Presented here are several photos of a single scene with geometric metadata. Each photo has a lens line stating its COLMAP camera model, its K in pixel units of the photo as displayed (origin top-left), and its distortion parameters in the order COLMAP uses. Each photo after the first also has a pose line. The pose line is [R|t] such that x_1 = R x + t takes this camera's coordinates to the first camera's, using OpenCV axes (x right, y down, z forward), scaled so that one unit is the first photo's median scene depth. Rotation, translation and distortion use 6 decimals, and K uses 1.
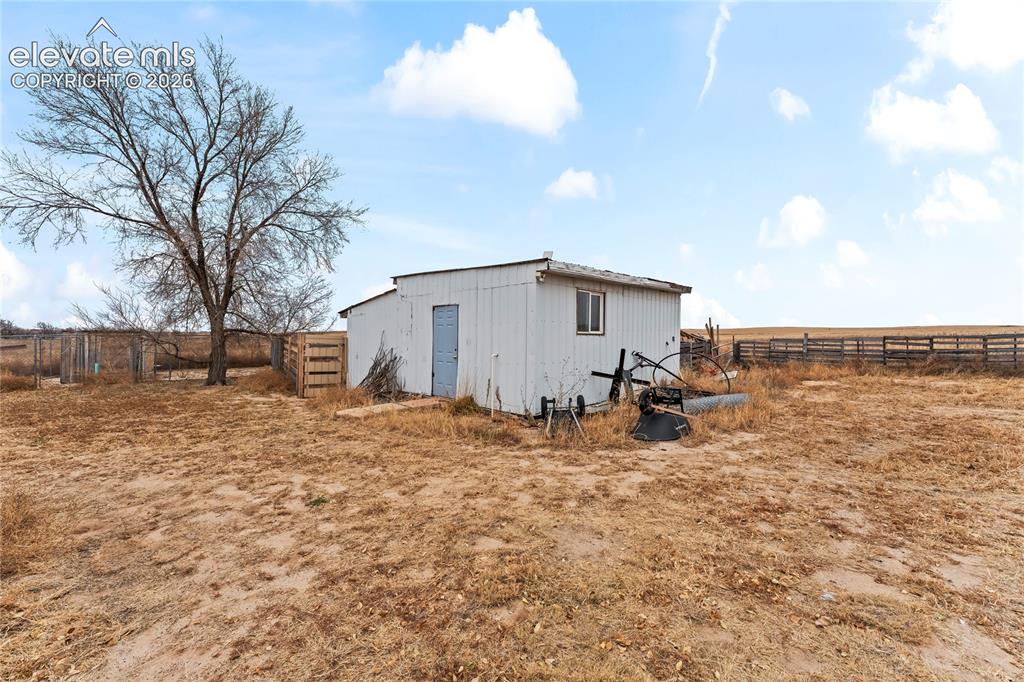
lens RADIAL K [[412.7, 0, 511.5], [0, 412.7, 345.8], [0, 0, 1]] dist [0.001369, 0.000070]
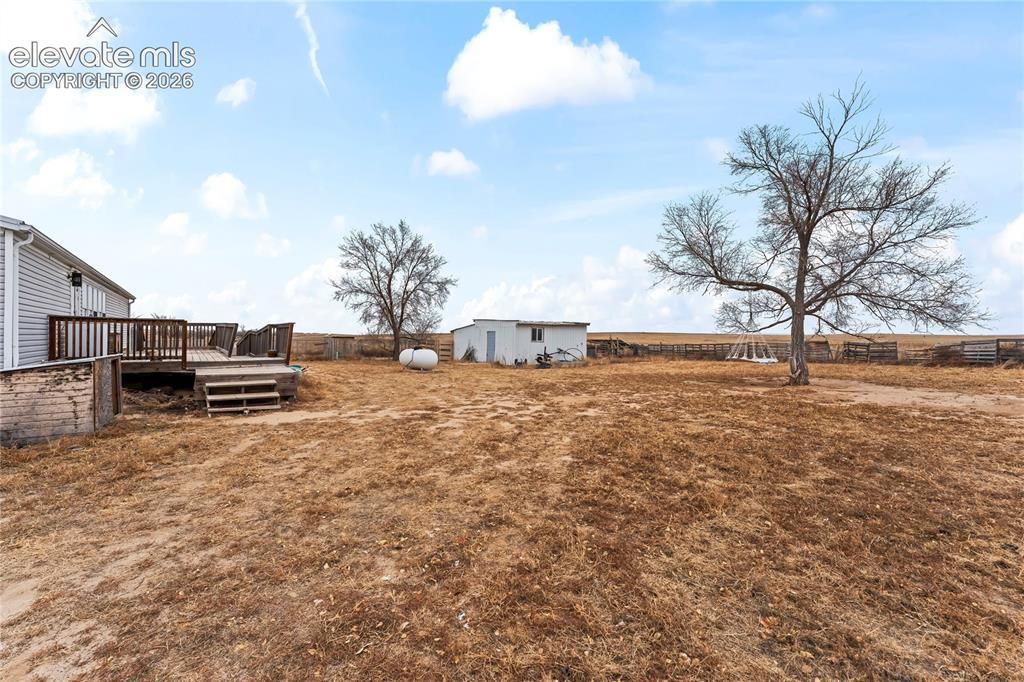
lens RADIAL K [[412.7, 0, 512.5], [0, 412.7, 341.7], [0, 0, 1]] dist [0.001369, 0.000070]
pose [[0.988847, 0.013247, -0.148345, 0.338424], [-0.015834, 0.999742, -0.016274, 0.017544], [0.148091, 0.018442, 0.988802, -1.501084]]
